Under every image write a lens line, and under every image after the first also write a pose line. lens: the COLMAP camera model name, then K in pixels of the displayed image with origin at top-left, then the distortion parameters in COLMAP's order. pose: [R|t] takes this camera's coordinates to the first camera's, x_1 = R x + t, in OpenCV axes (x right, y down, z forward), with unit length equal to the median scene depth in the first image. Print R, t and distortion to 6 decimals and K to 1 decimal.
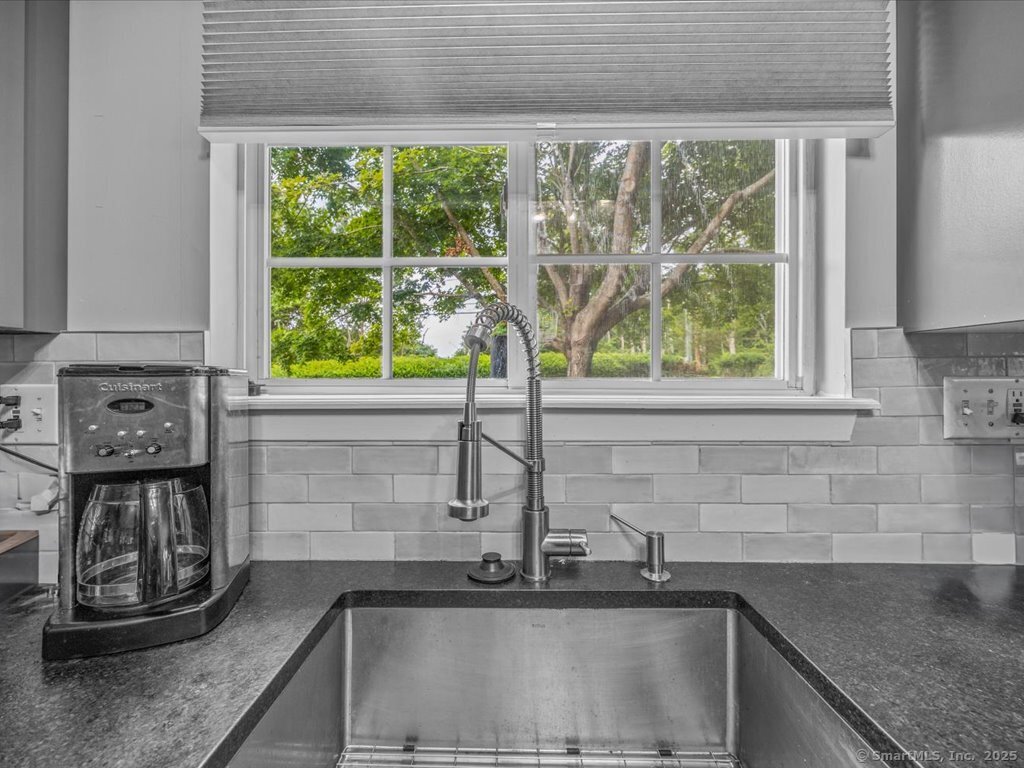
lens RADIAL K [[430.6, 0, 501.4], [0, 430.6, 381.2], [0, 0, 1]] dist [0.002557, 0.001033]
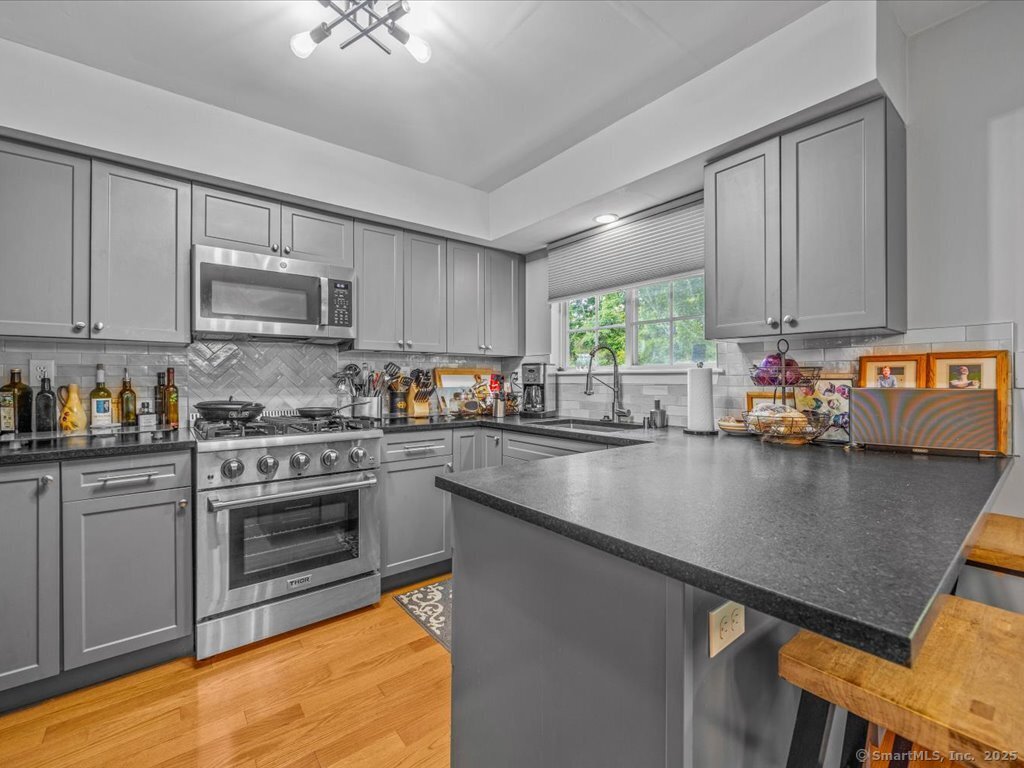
lens RADIAL K [[430.6, 0, 501.4], [0, 430.6, 381.2], [0, 0, 1]] dist [0.002557, 0.001033]
pose [[0.630121, 0.004683, -0.776483, 2.139721], [-0.002629, 0.999989, 0.003898, 0.114993], [0.776493, -0.000415, 0.630126, -1.850829]]
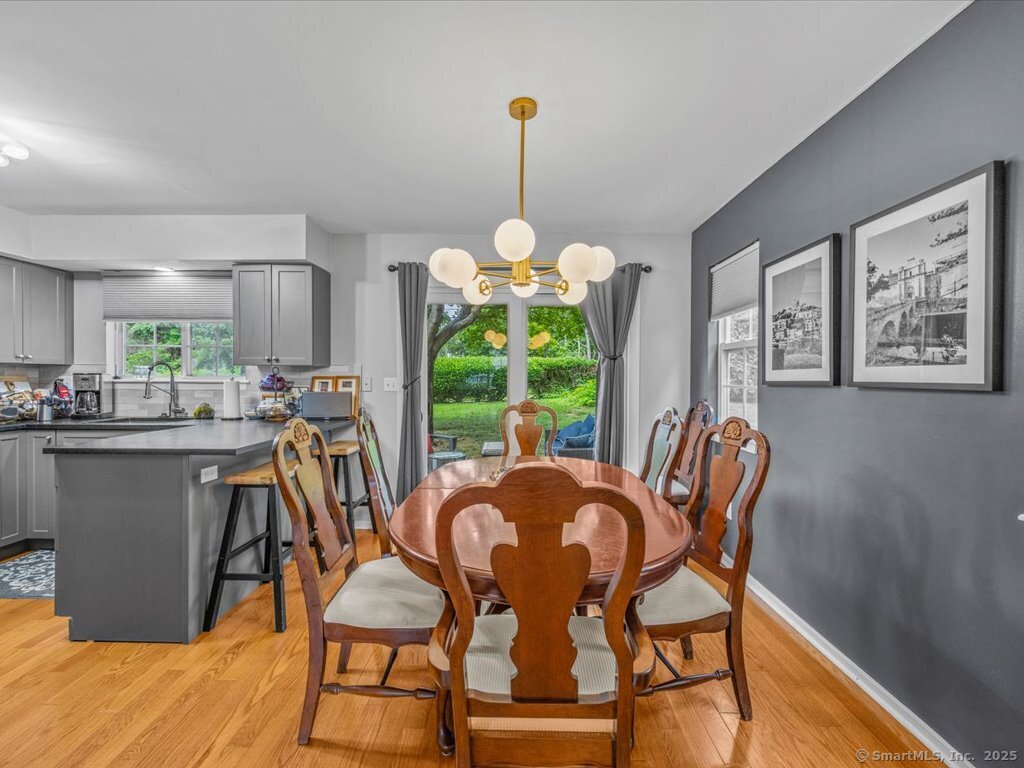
lens RADIAL K [[430.6, 0, 501.4], [0, 430.6, 381.2], [0, 0, 1]] dist [0.002557, 0.001033]
pose [[0.999949, 0.008932, 0.004778, 3.651055], [-0.008954, 0.999949, 0.004674, -0.001618], [-0.004736, -0.004717, 0.999978, -3.749572]]
